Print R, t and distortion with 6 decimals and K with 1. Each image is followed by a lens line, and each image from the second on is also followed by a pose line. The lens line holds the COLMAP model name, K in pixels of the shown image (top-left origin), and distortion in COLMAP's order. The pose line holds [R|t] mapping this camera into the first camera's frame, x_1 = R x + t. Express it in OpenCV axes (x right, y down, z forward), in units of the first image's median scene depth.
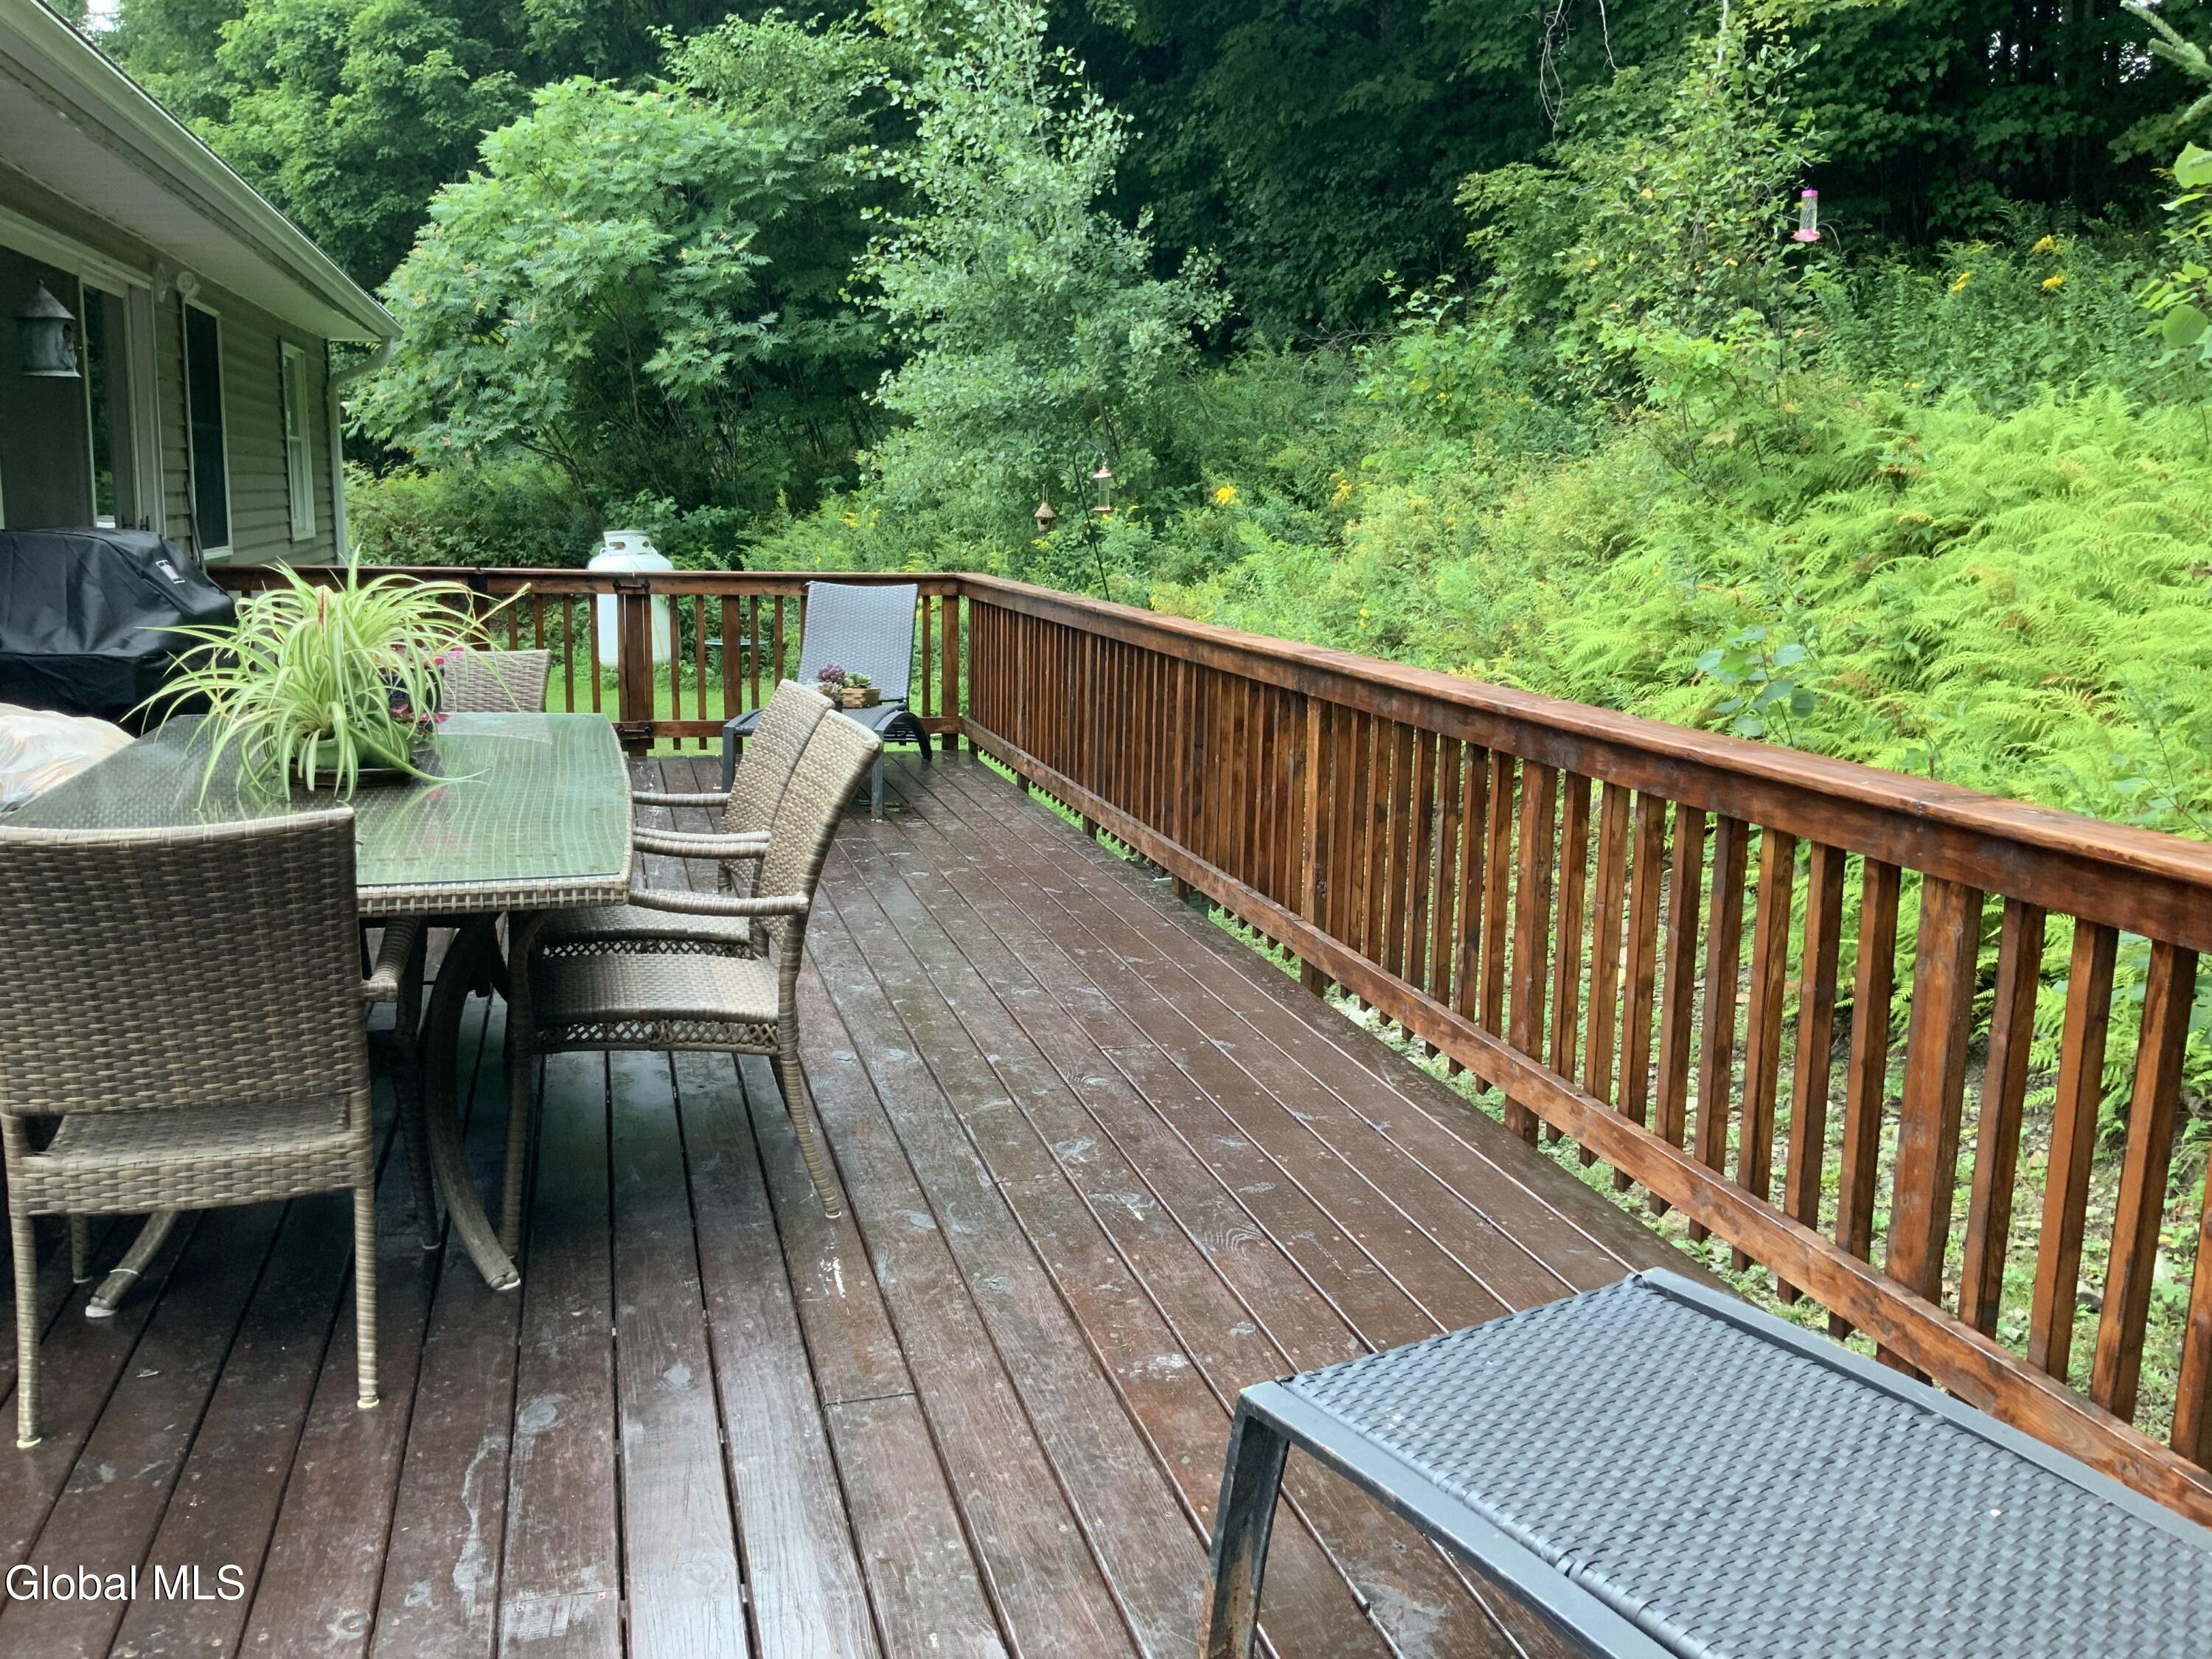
lens RADIAL K [[1884.1, 0, 1097.7], [0, 1884.1, 821.8], [0, 0, 1]] dist [0.149096, -0.294375]
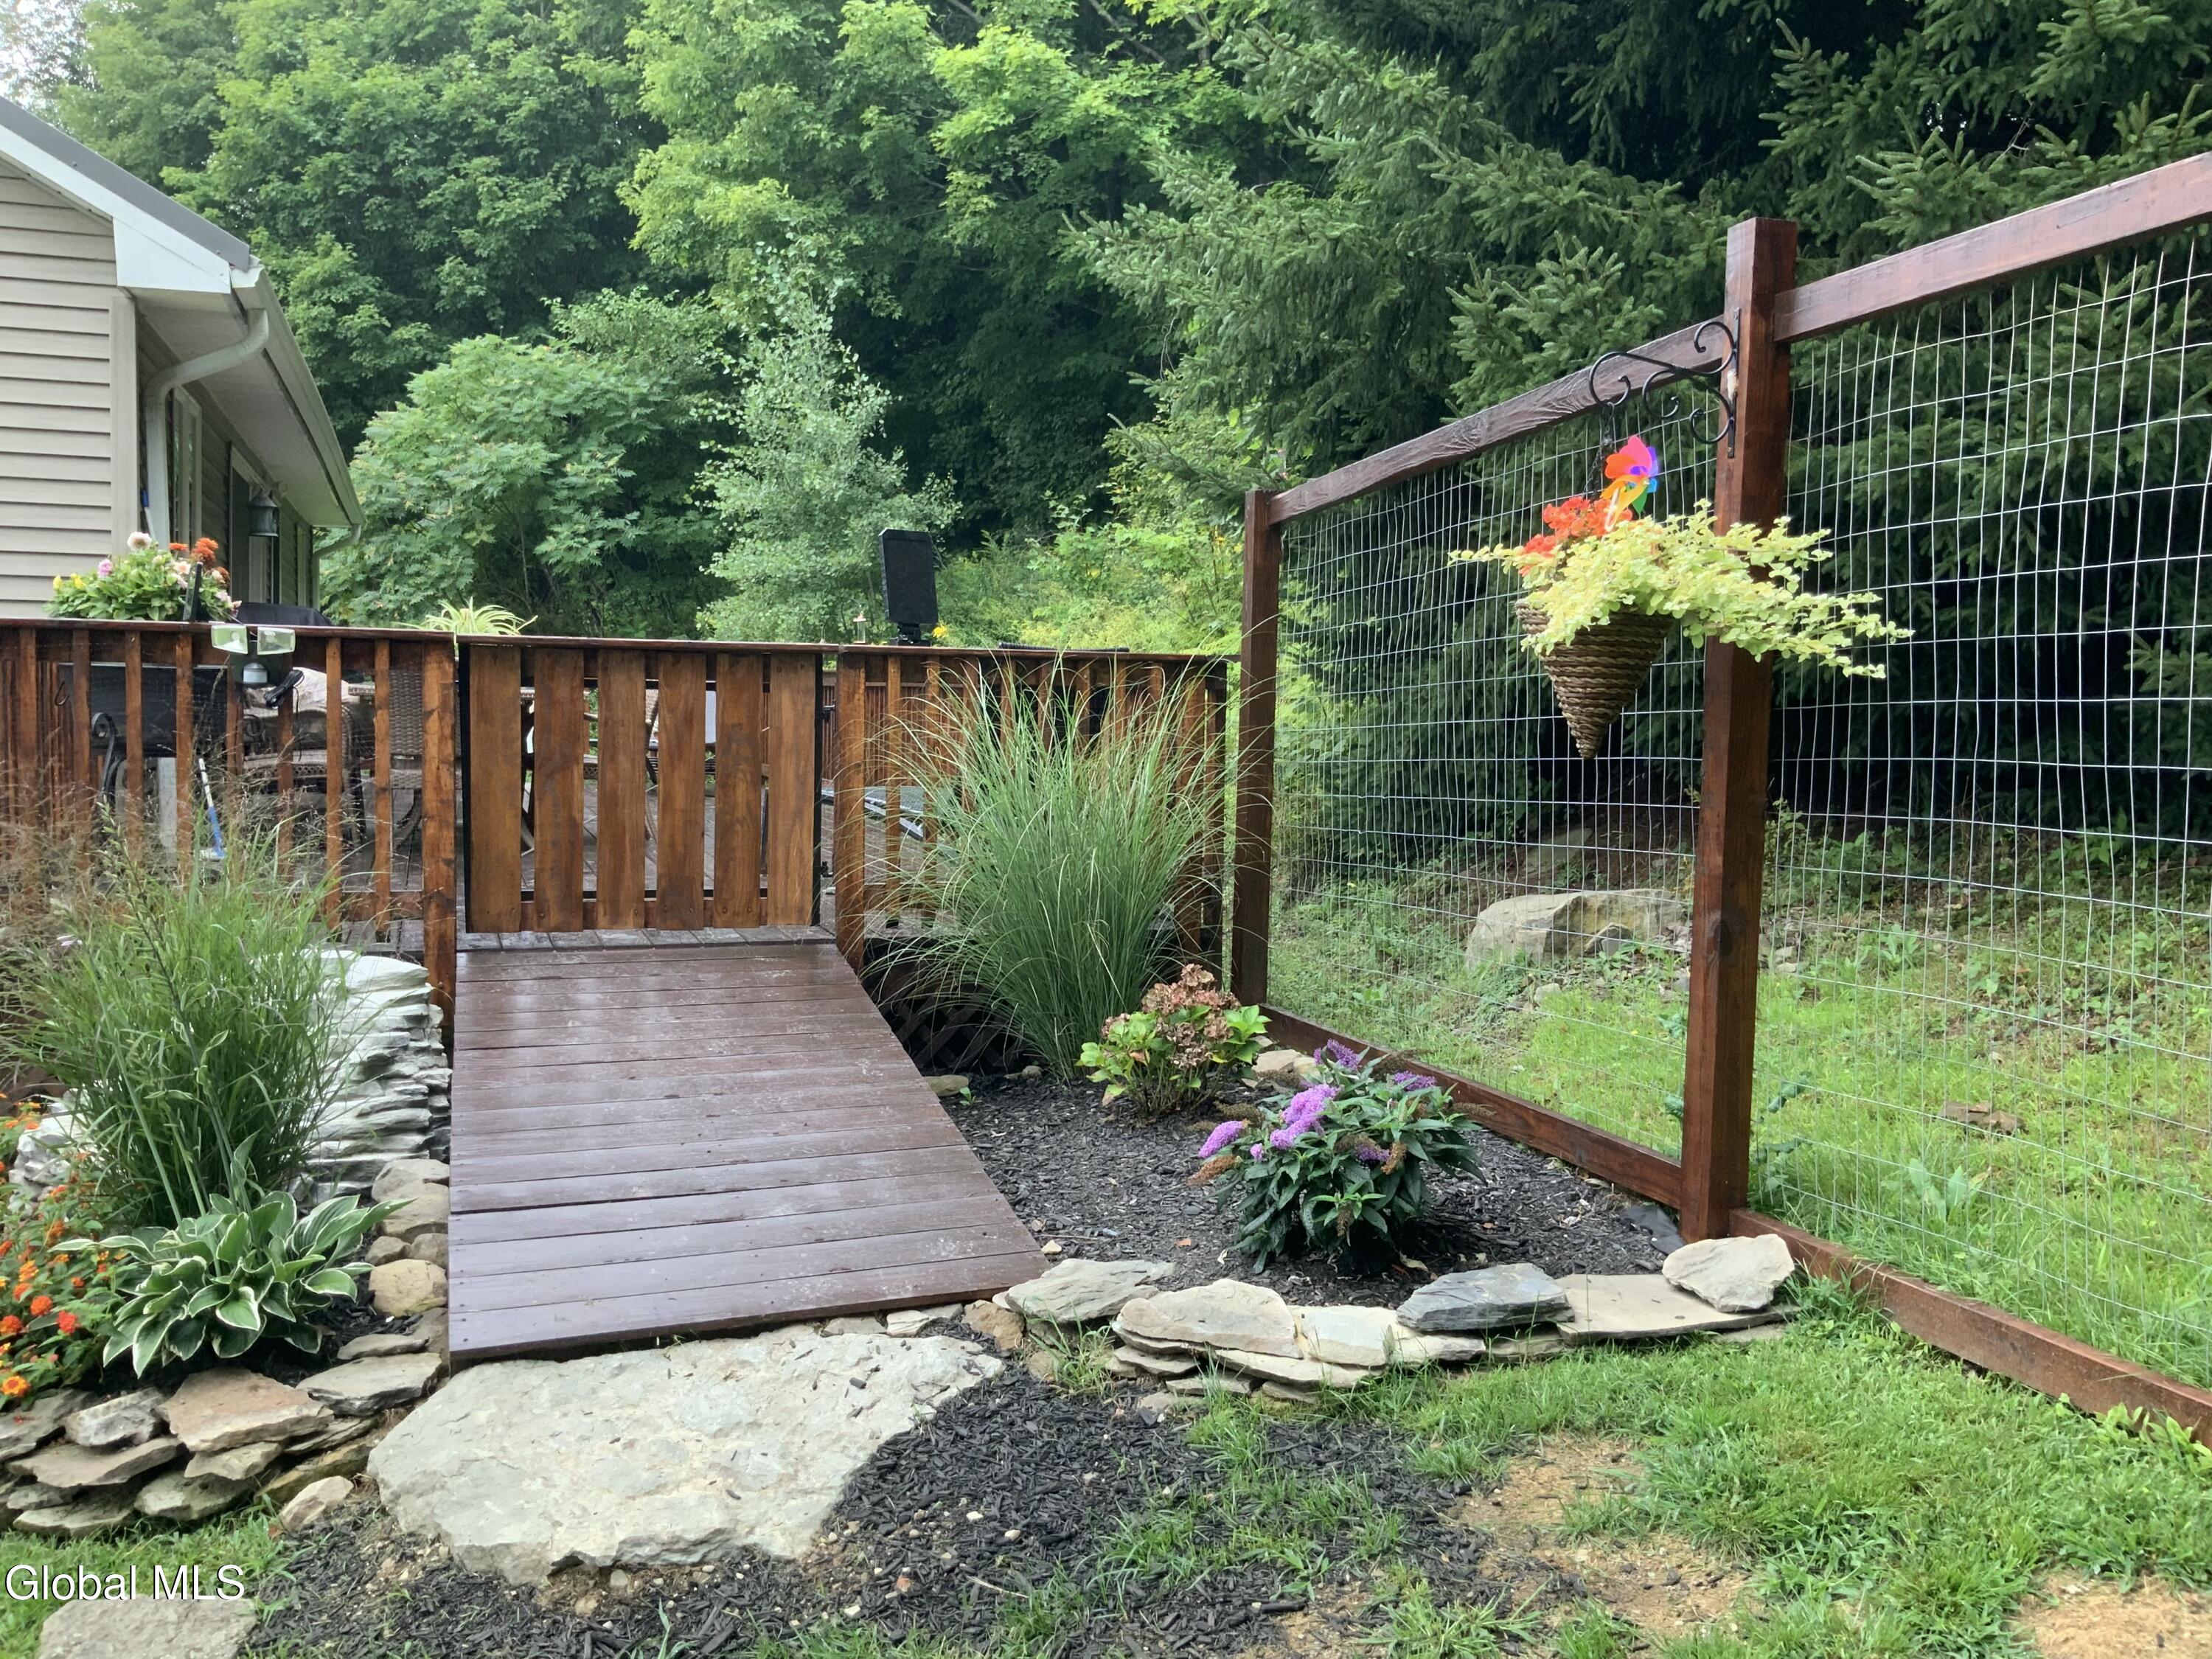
lens RADIAL K [[1884.1, 0, 1097.7], [0, 1884.1, 821.8], [0, 0, 1]] dist [0.149096, -0.294375]
pose [[0.997149, 0.001845, 0.075436, 0.050519], [0.006073, 0.994496, -0.104599, 0.087780], [-0.075213, 0.104759, 0.991649, -0.314600]]
